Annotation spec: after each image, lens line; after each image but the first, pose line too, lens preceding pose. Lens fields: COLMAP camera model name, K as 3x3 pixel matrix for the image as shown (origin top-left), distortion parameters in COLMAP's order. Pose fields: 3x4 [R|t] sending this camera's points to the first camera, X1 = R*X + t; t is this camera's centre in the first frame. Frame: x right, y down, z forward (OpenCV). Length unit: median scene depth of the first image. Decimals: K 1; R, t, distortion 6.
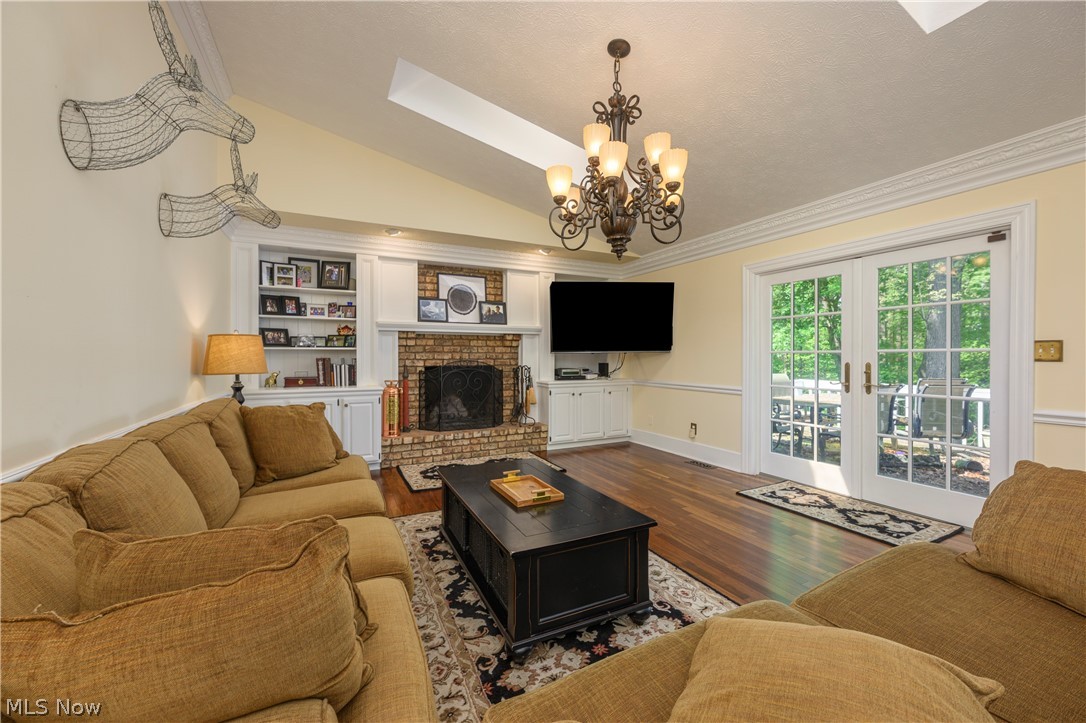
lens RADIAL K [[429.0, 0, 543.1], [0, 429.0, 357.6], [0, 0, 1]] dist [-0.000660, -0.000128]
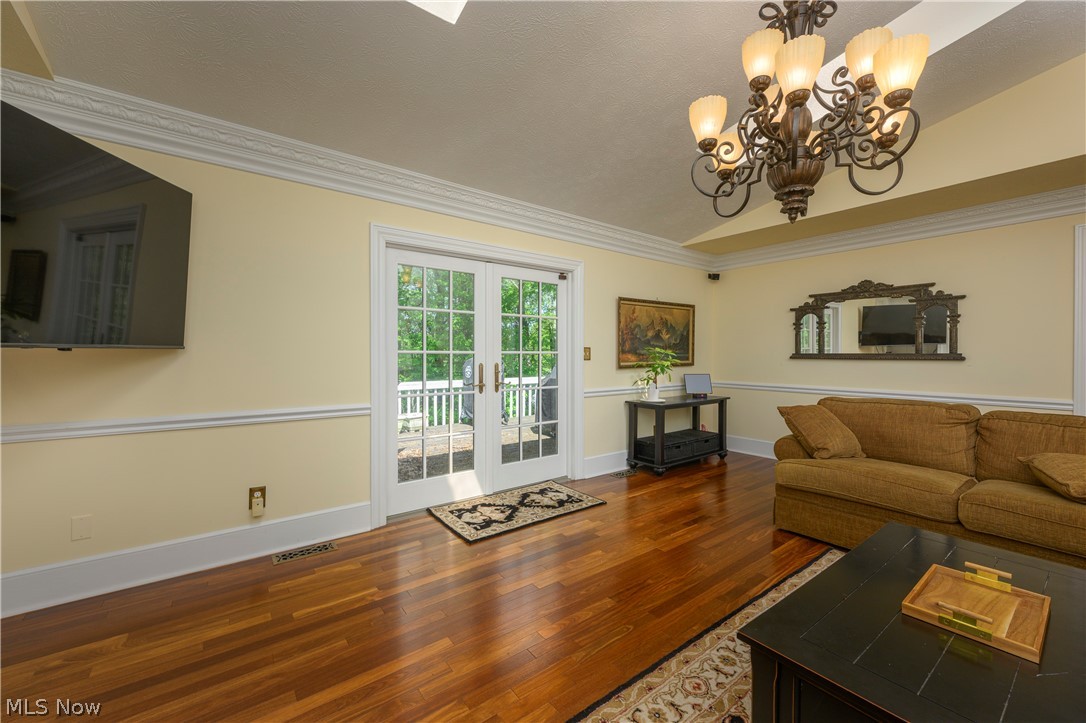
lens RADIAL K [[429.0, 0, 538.3], [0, 429.0, 359.4], [0, 0, 1]] dist [-0.000660, -0.000128]
pose [[-0.176943, -0.013038, 0.984135, -0.359356], [0.004731, 0.999889, 0.014098, -0.014515], [-0.984210, 0.007150, -0.176861, 1.233340]]
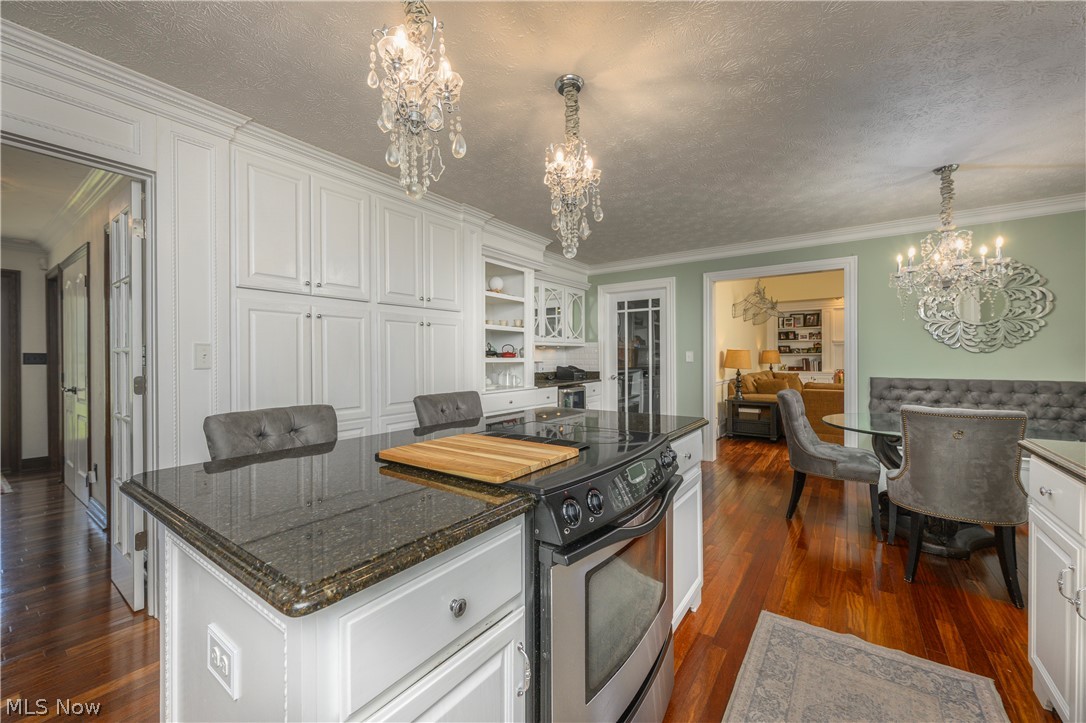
lens RADIAL K [[429.0, 0, 541.8], [0, 429.0, 359.4], [0, 0, 1]] dist [-0.000660, -0.000128]
pose [[0.465836, 0.000354, -0.884871, 0.527113], [-0.003409, 0.999993, -0.001395, 0.009374], [0.884864, 0.003666, 0.465834, -0.802758]]
